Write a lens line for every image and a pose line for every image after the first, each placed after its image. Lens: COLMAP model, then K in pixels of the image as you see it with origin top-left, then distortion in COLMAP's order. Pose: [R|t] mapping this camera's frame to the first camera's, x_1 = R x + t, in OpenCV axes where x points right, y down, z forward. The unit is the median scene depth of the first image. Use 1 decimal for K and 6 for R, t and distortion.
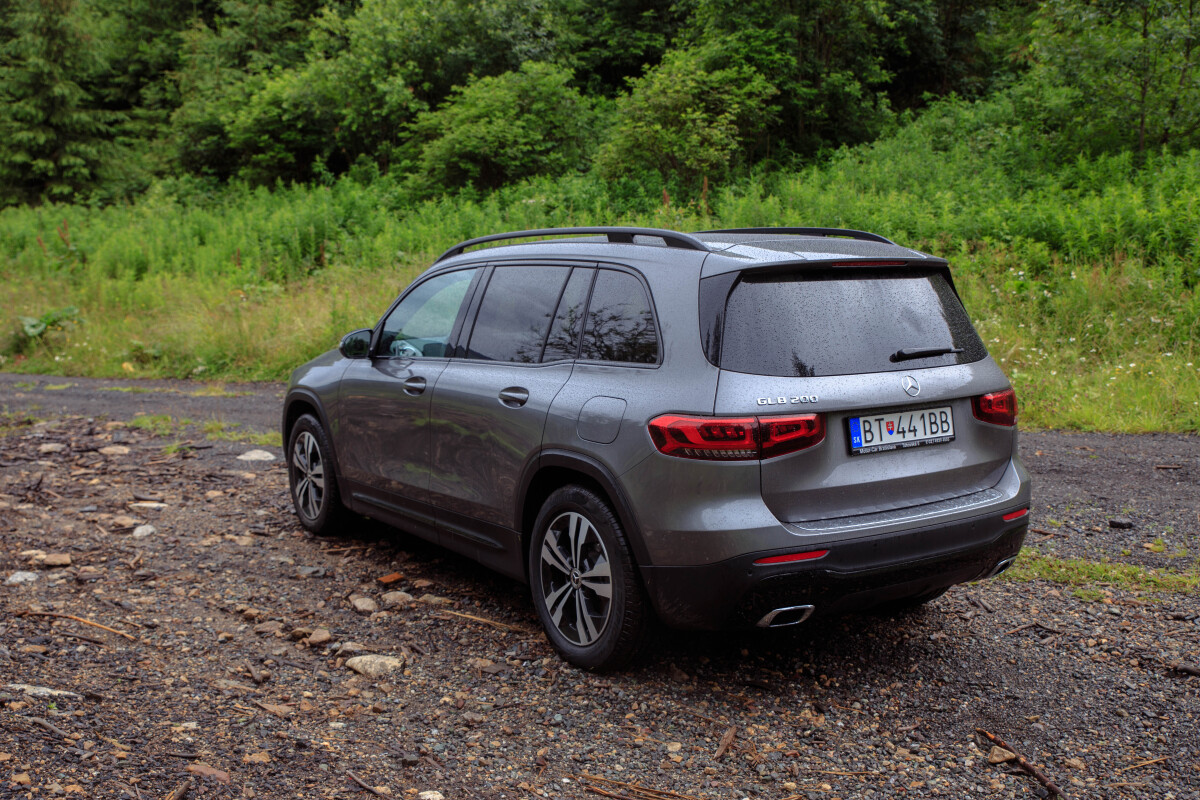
lens RADIAL K [[1279.3, 0, 600.0], [0, 1279.3, 400.0], [0, 0, 1]] dist [-0.021404, 0.249626]
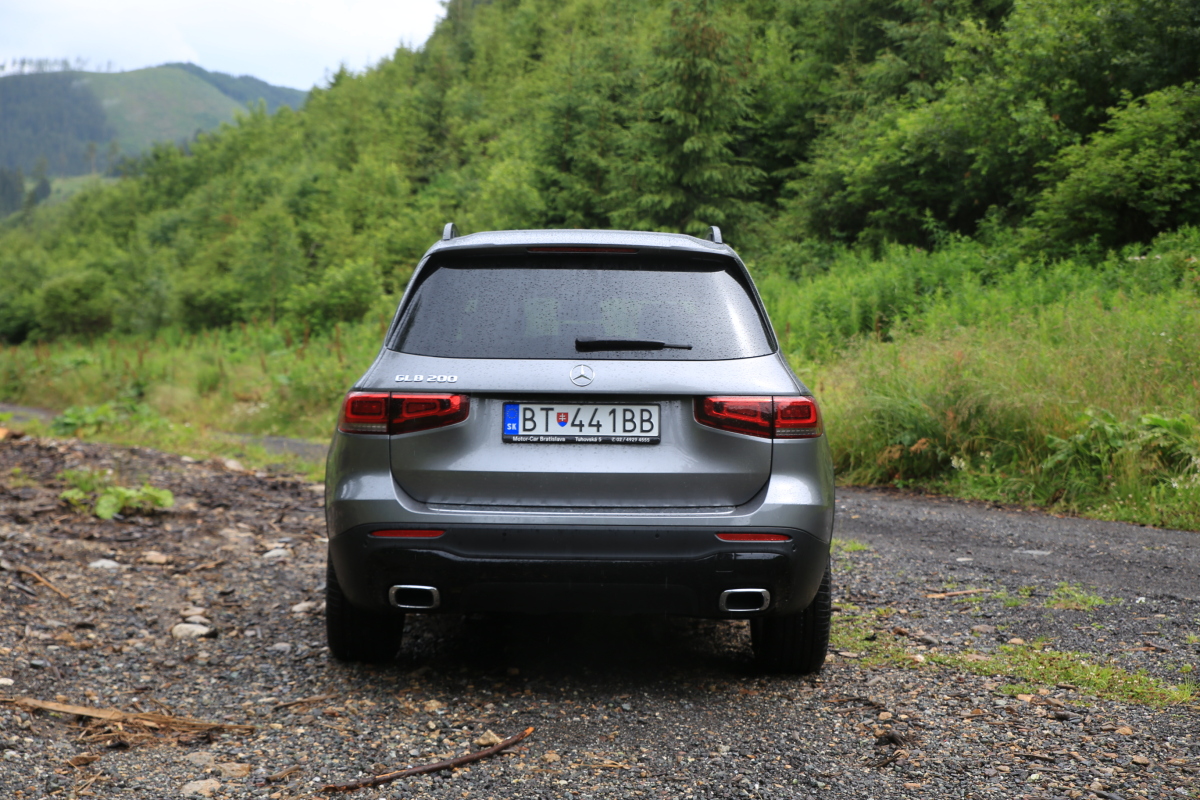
lens RADIAL K [[1775.1, 0, 600.0], [0, 1775.1, 400.0], [0, 0, 1]] dist [0.224741, 0.074089]
pose [[0.858434, 0.035235, -0.511713, 0.196064], [-0.082999, 0.994032, -0.070790, 0.020909], [0.506165, 0.103240, 0.856235, -0.024391]]
